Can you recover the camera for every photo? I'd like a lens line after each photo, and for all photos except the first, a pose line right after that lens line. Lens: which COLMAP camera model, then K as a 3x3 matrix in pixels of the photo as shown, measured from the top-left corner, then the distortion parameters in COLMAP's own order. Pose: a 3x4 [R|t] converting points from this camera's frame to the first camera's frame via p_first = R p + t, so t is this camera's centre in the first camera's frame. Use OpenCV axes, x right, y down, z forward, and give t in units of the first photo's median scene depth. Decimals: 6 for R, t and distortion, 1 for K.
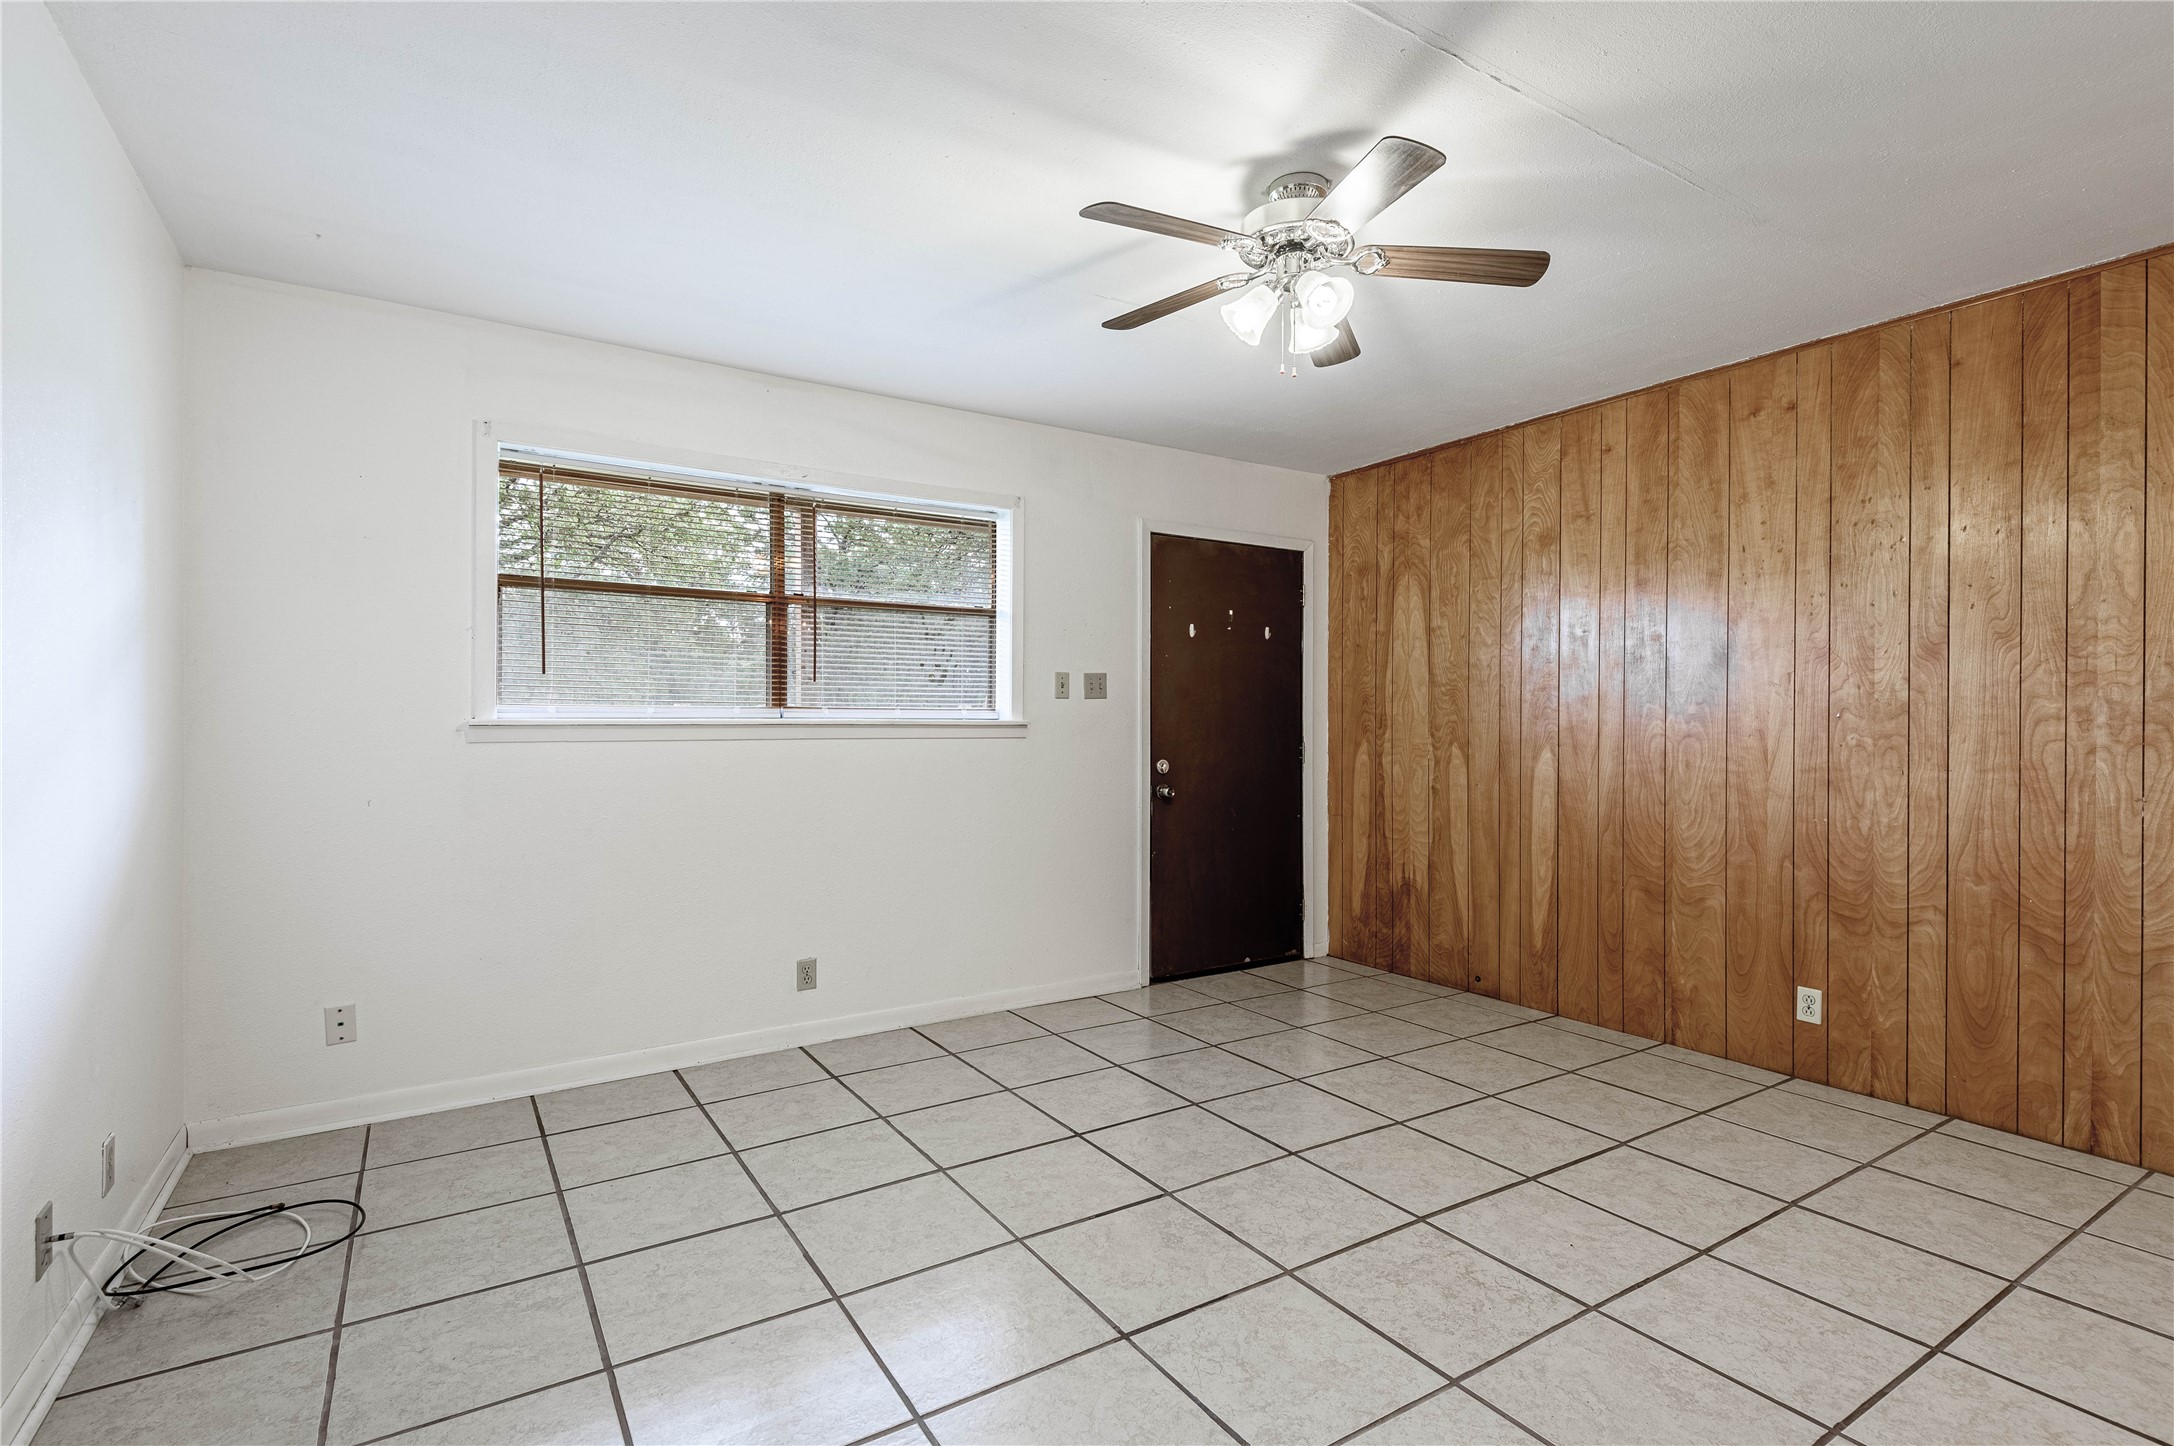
lens RADIAL K [[1024.8, 0, 1073.0], [0, 1024.8, 725.0], [0, 0, 1]] dist [0.037134, -0.025316]
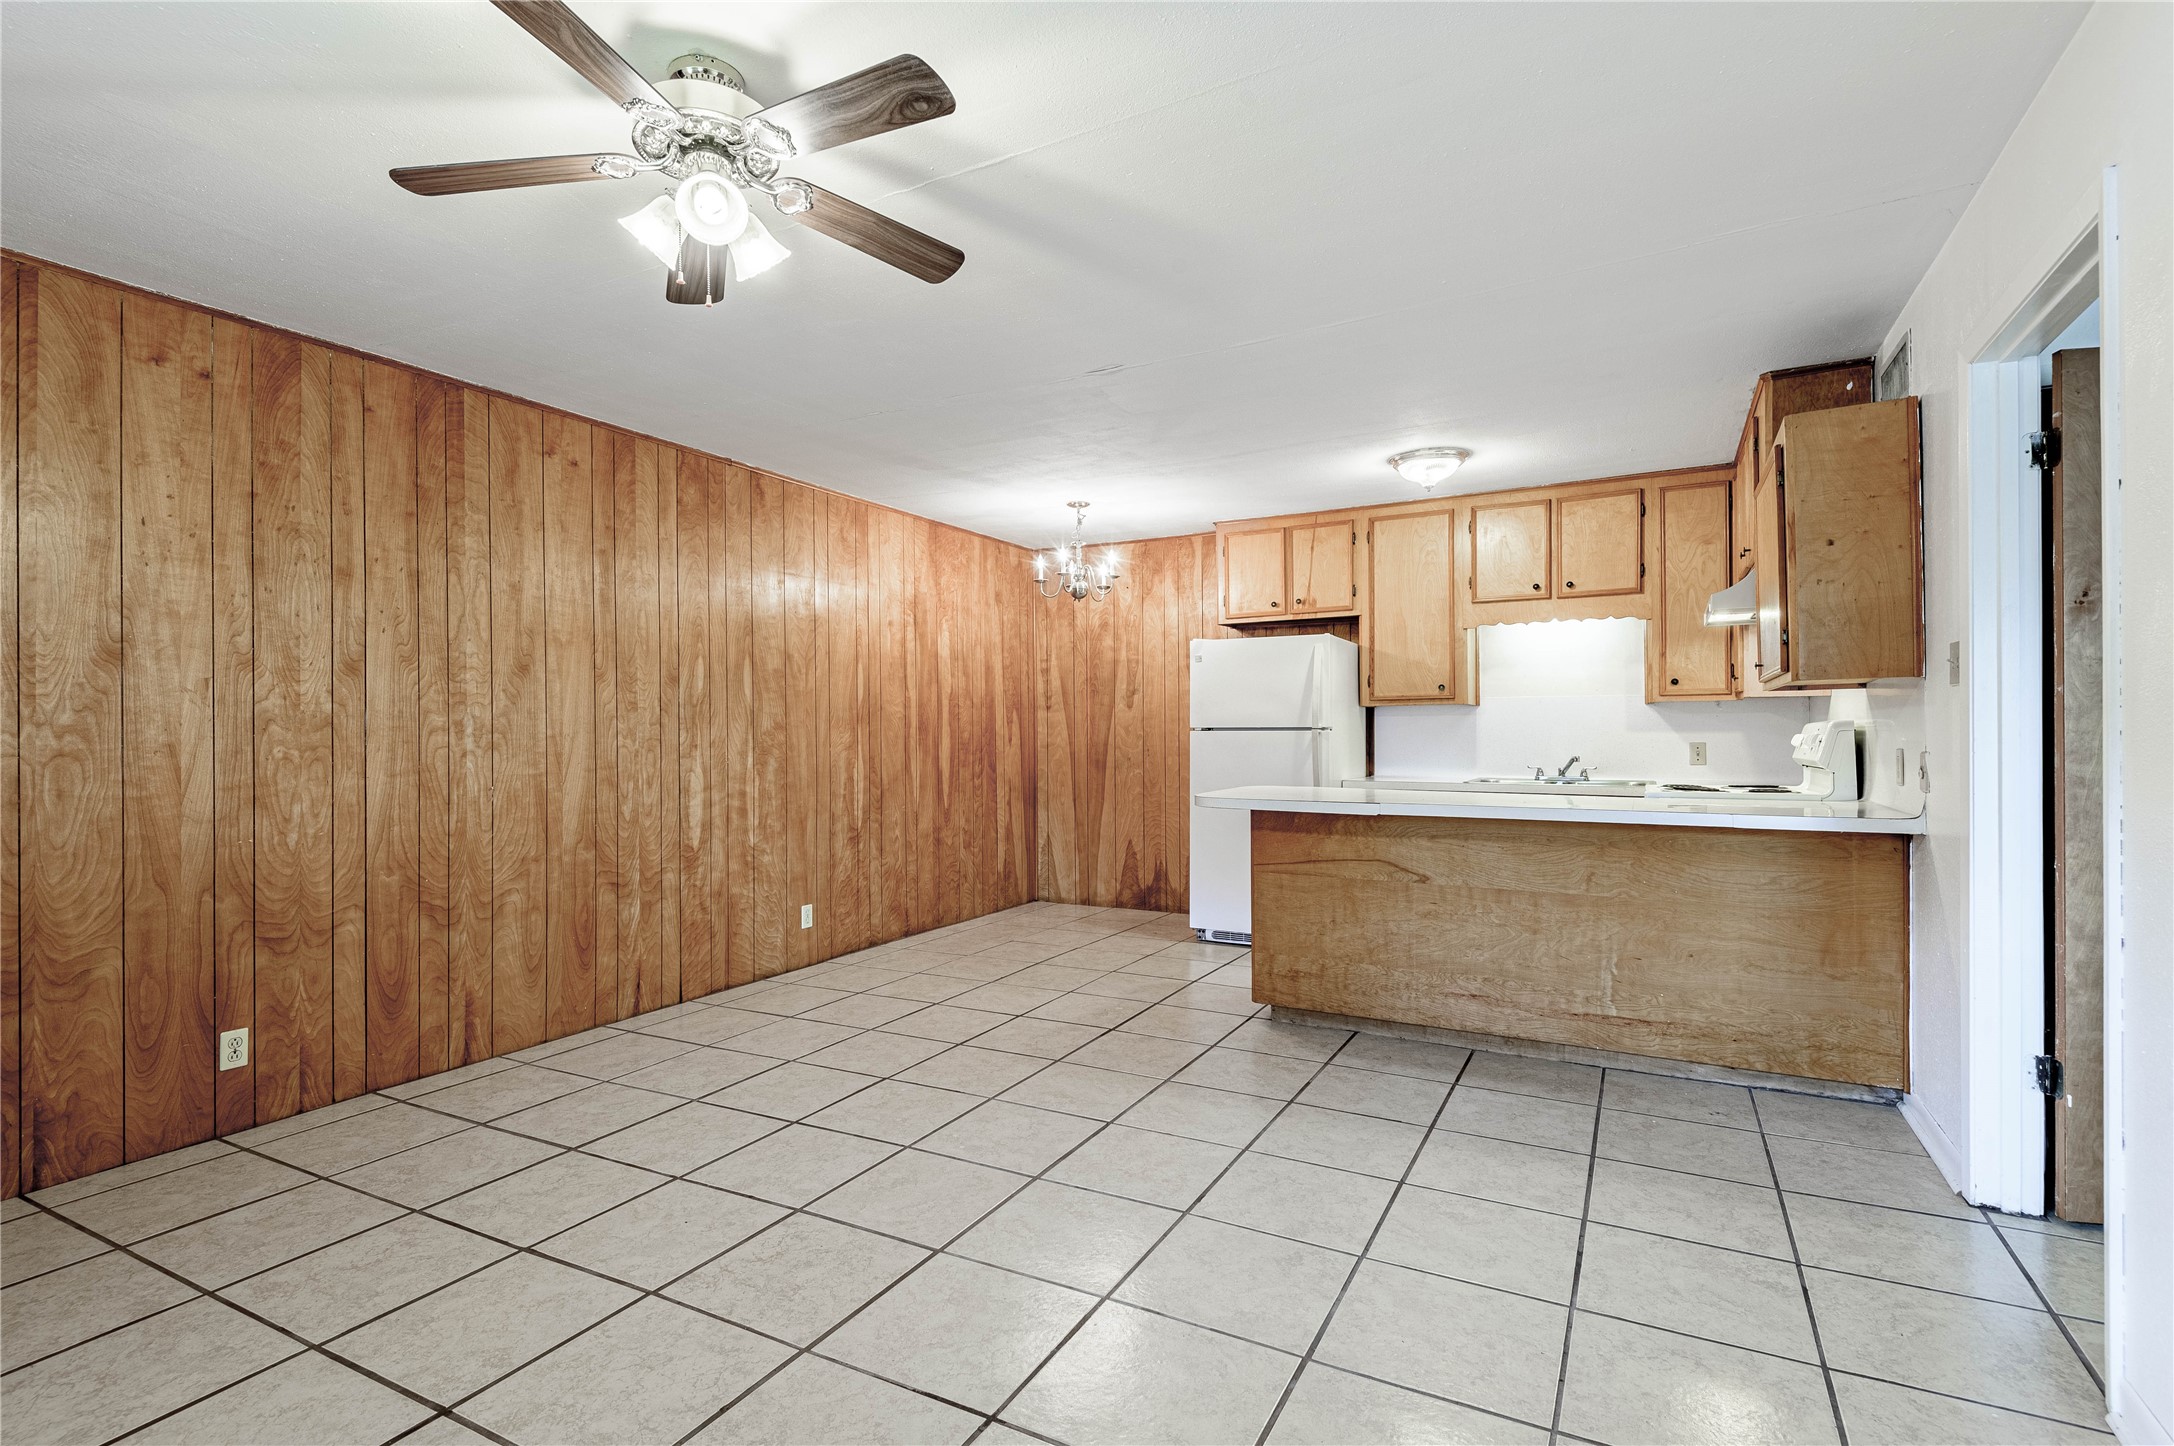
lens RADIAL K [[1042.8, 0, 1096.3], [0, 1042.8, 731.9], [0, 0, 1]] dist [0.040604, -0.026704]
pose [[-0.507409, -0.000602, 0.861705, -0.477415], [0.011592, 0.999905, 0.007524, -0.003529], [-0.861627, 0.013806, -0.507353, 0.845668]]
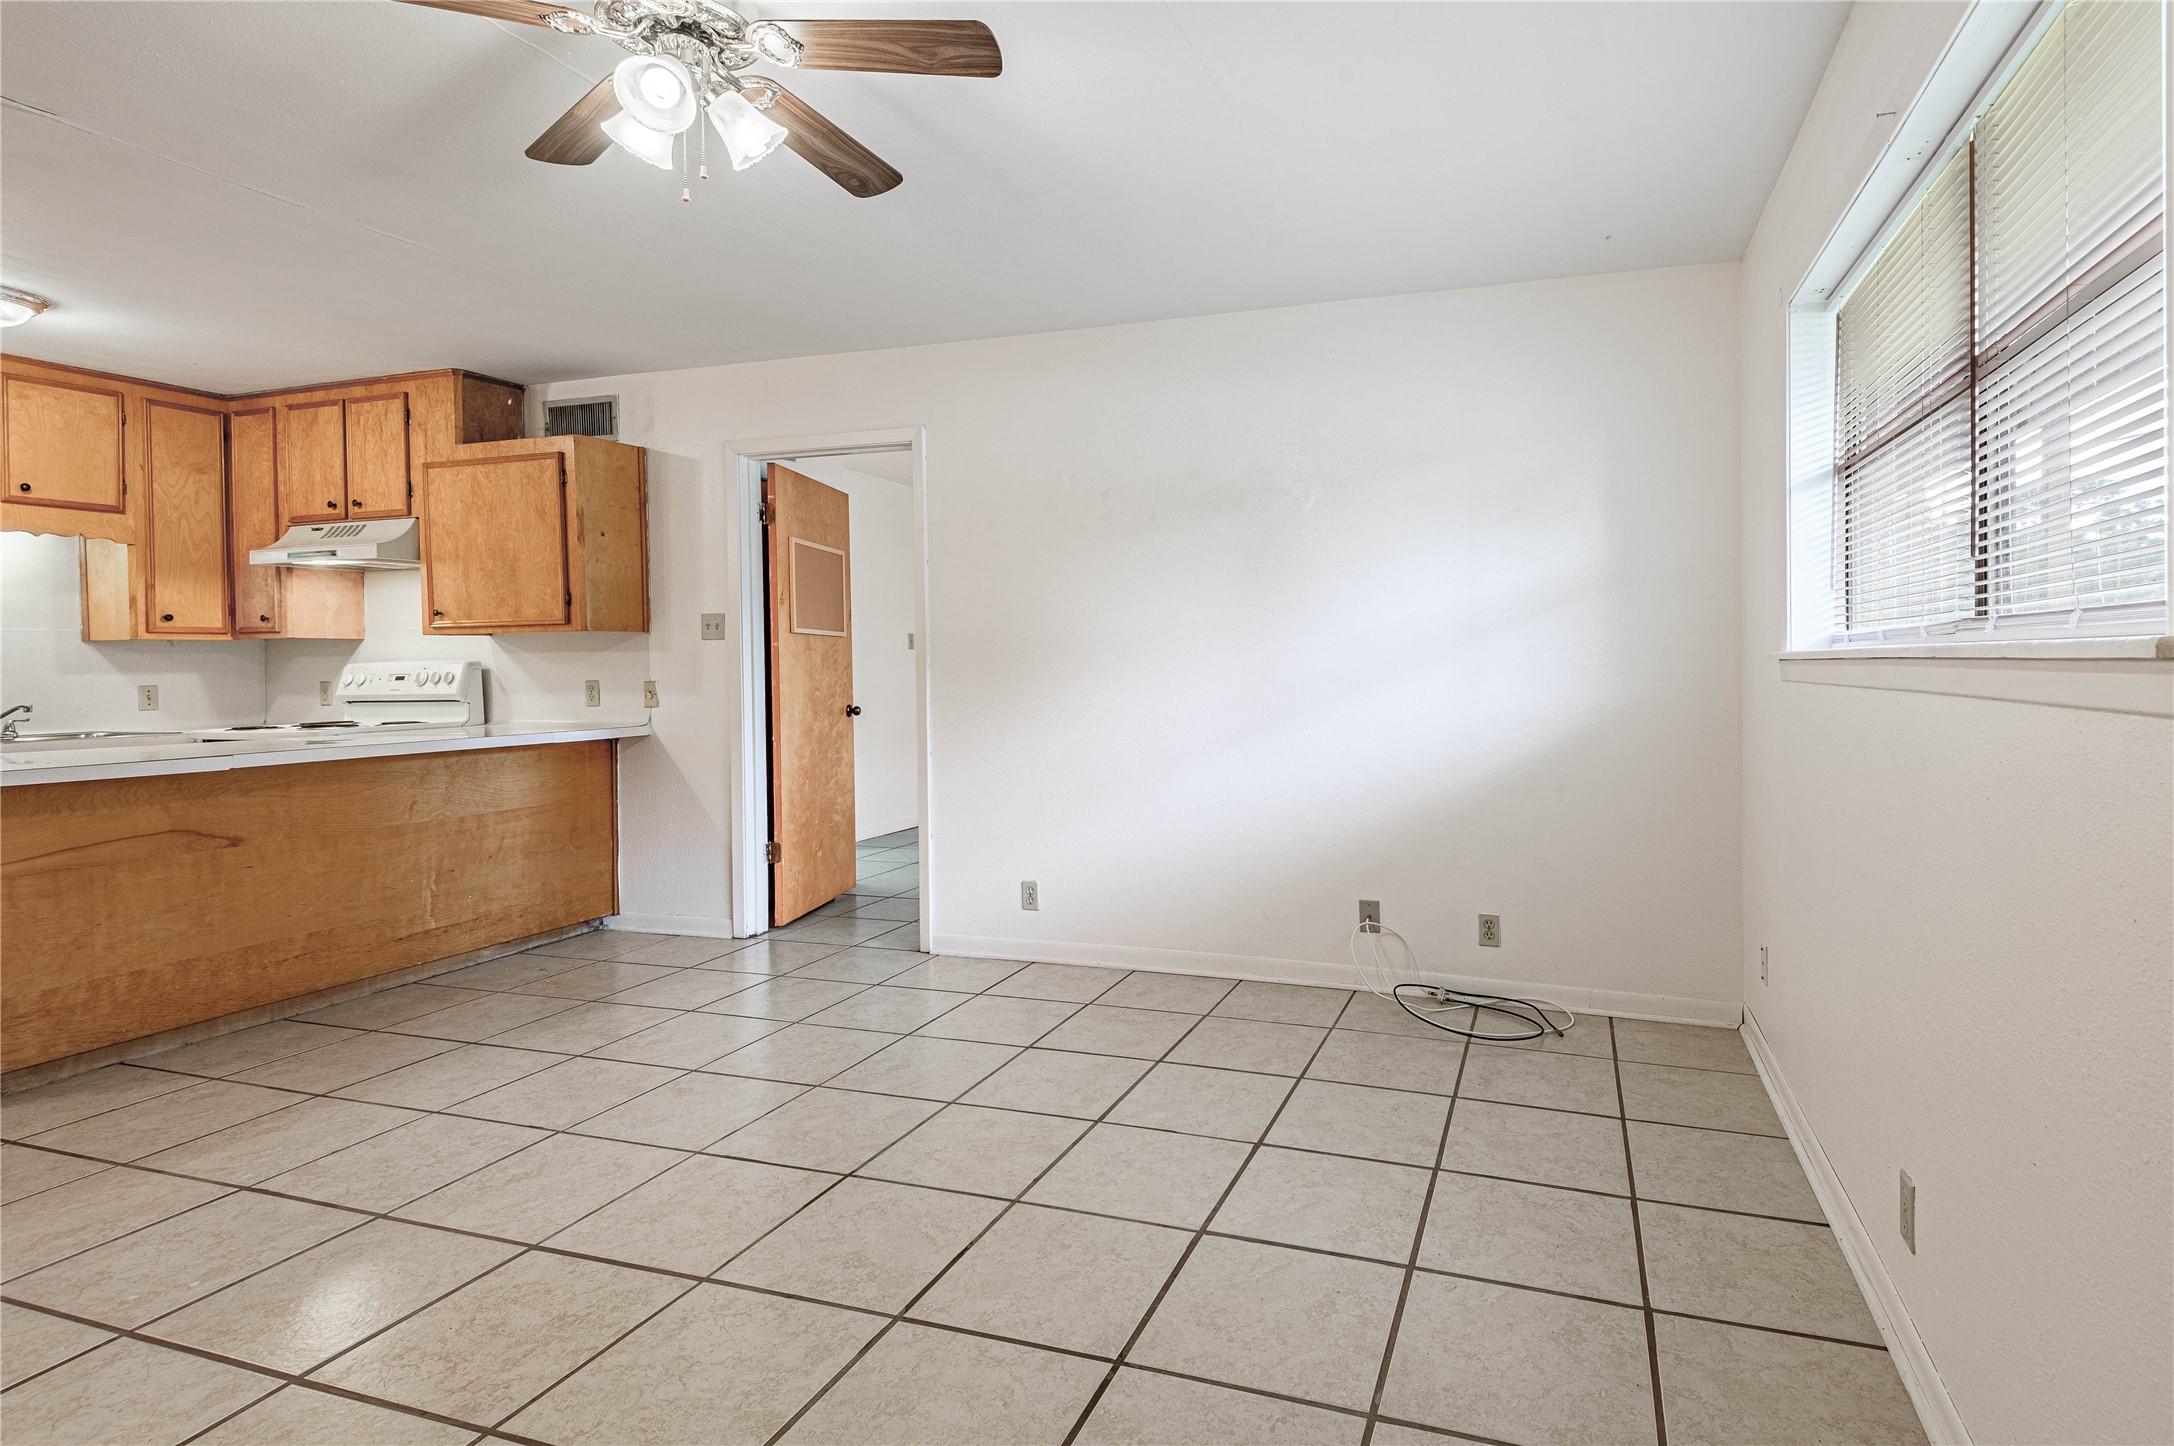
lens RADIAL K [[1062.0, 0, 1235.8], [0, 1062.0, 688.0], [0, 0, 1]] dist [0.036561, -0.018417]
pose [[-0.751486, 0.020232, -0.659439, 0.317661], [0.001099, 0.999567, 0.029415, -0.002955], [0.659748, 0.021380, -0.751182, 1.356502]]
